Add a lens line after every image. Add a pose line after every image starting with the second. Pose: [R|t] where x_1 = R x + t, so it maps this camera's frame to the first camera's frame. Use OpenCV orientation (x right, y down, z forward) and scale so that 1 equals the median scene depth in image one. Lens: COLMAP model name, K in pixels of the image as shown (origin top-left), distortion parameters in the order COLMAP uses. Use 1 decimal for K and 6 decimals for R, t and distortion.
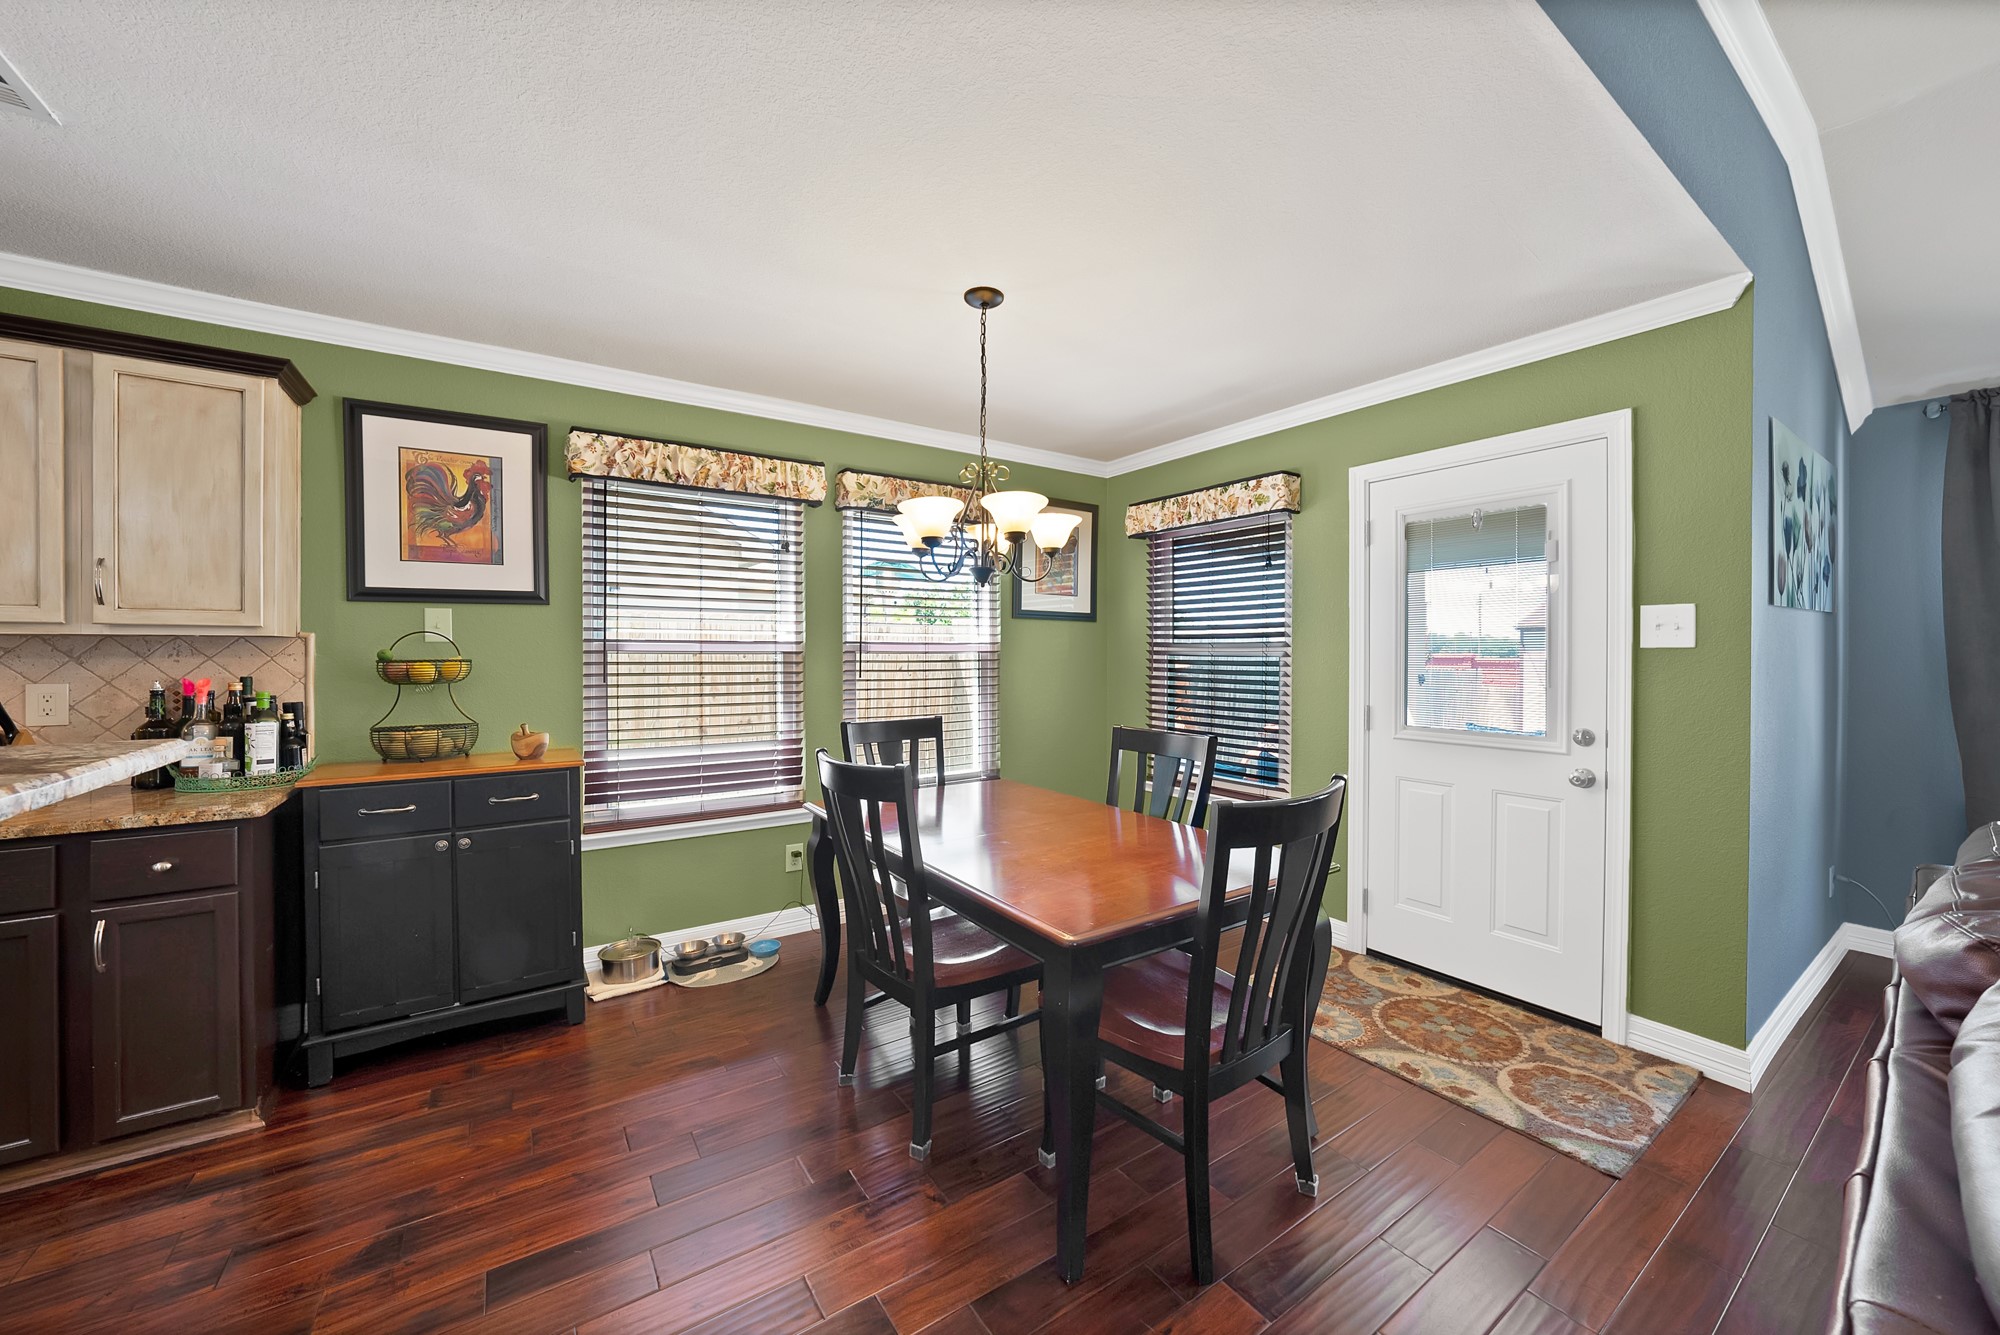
lens RADIAL K [[707.6, 0, 1012.2], [0, 707.6, 663.3], [0, 0, 1]] dist [-0.023731, 0.001867]
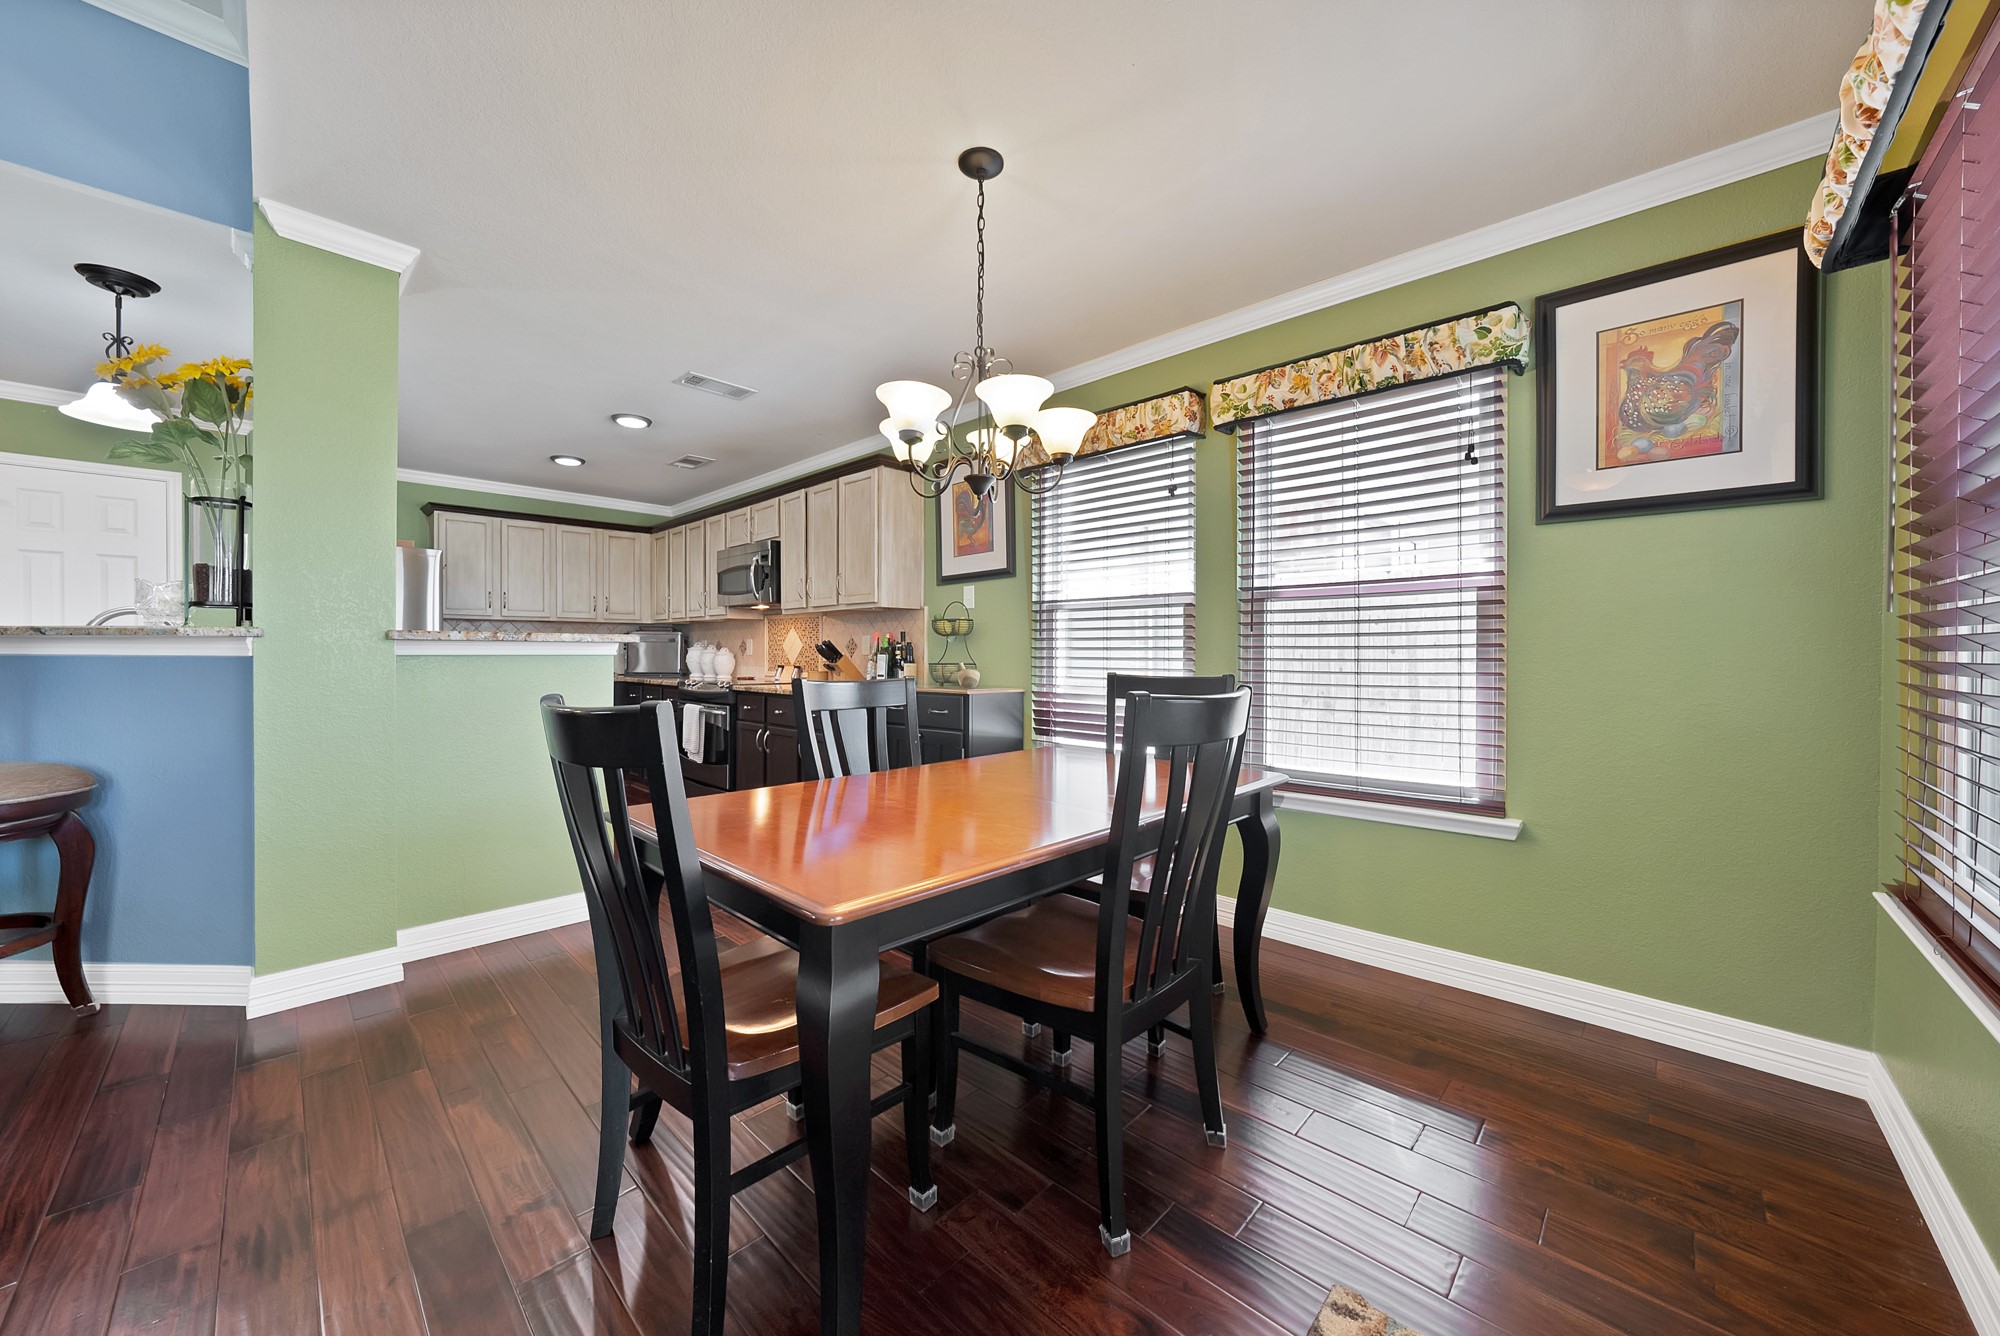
lens RADIAL K [[707.6, 0, 1004.0], [0, 707.6, 657.4], [0, 0, 1]] dist [-0.023731, 0.001867]
pose [[0.237491, 0.007092, -0.971364, 0.662367], [-0.010801, 0.999931, 0.004660, 0.065991], [0.971330, 0.009385, 0.237551, 0.703715]]
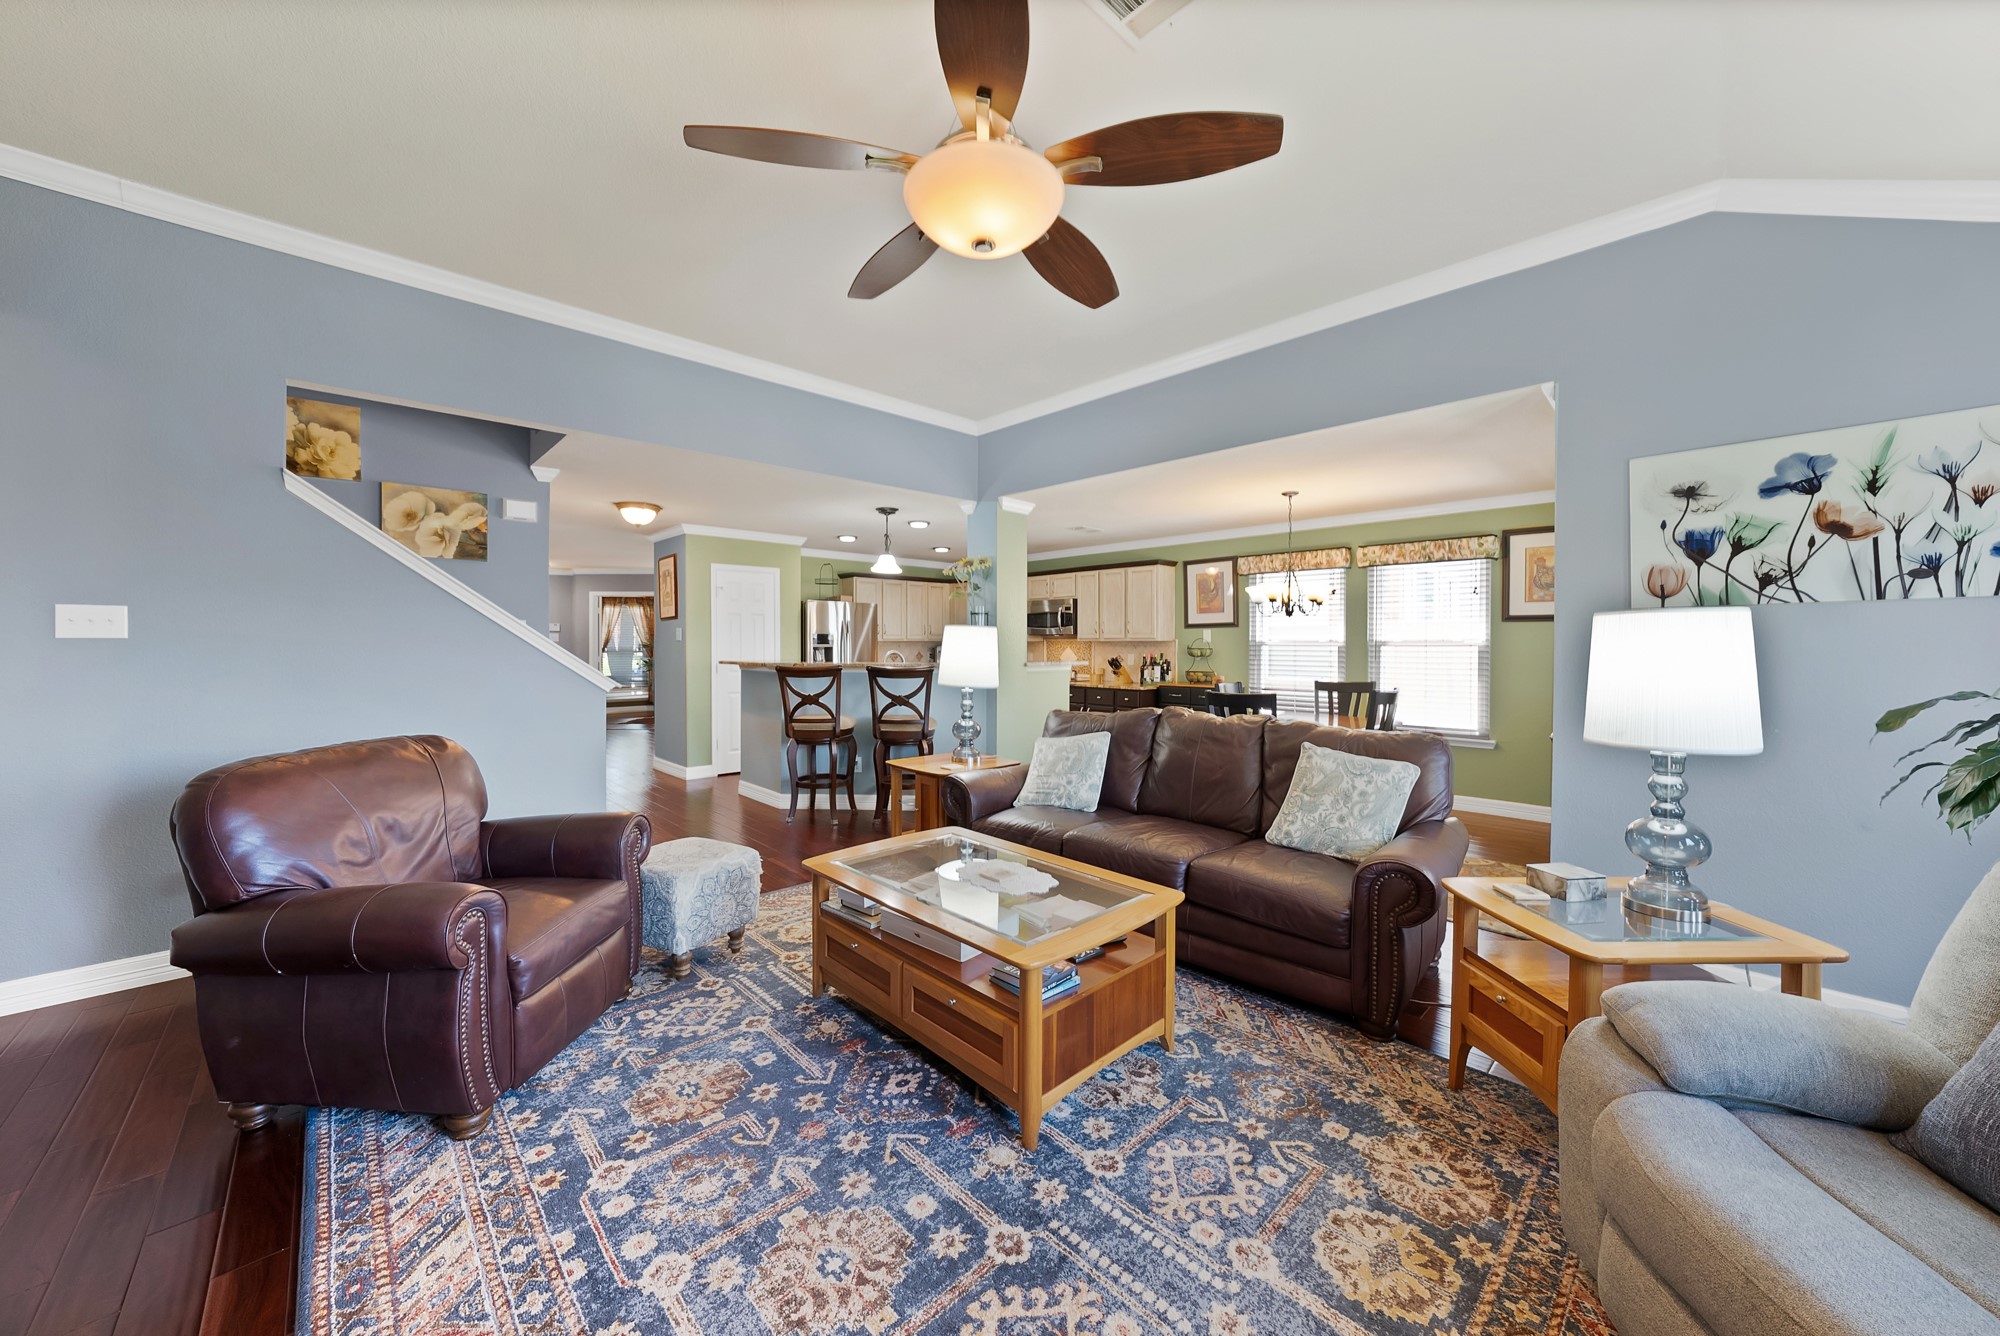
lens RADIAL K [[707.6, 0, 995.3], [0, 707.6, 647.9], [0, 0, 1]] dist [-0.023731, 0.001867]
pose [[0.188010, 0.004655, -0.982156, 1.764637], [-0.015212, 0.999883, 0.001827, 0.000518], [0.982049, 0.014597, 0.188058, -0.354295]]
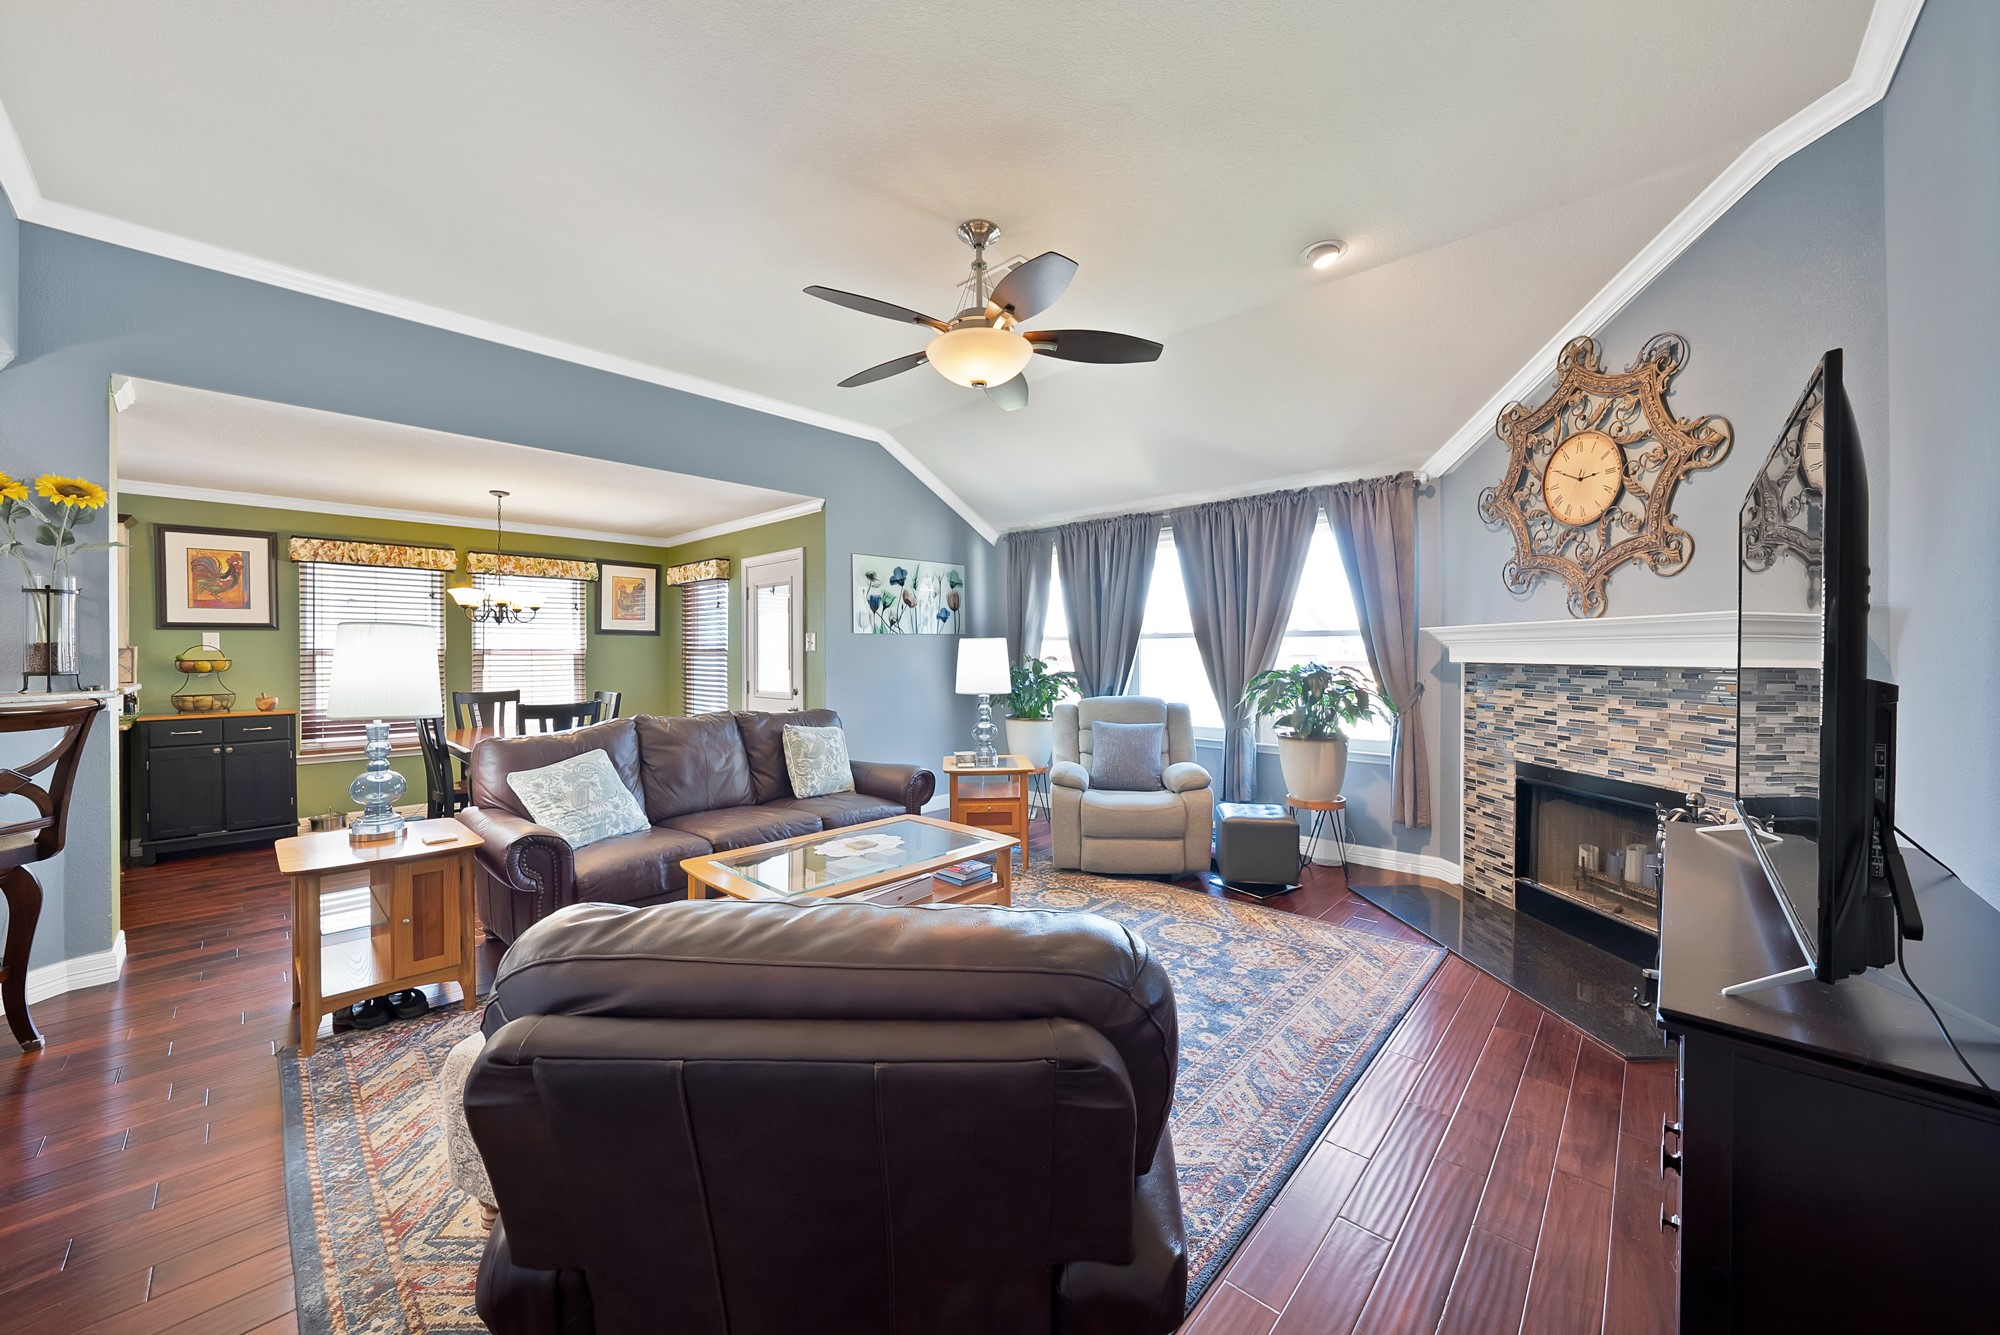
lens RADIAL K [[707.6, 0, 990.8], [0, 707.6, 655.5], [0, 0, 1]] dist [-0.023731, 0.001867]
pose [[0.975065, -0.003005, 0.221900, 0.827919], [0.005123, 0.999947, -0.008969, 0.012315], [-0.221861, 0.009882, 0.975028, -1.289924]]
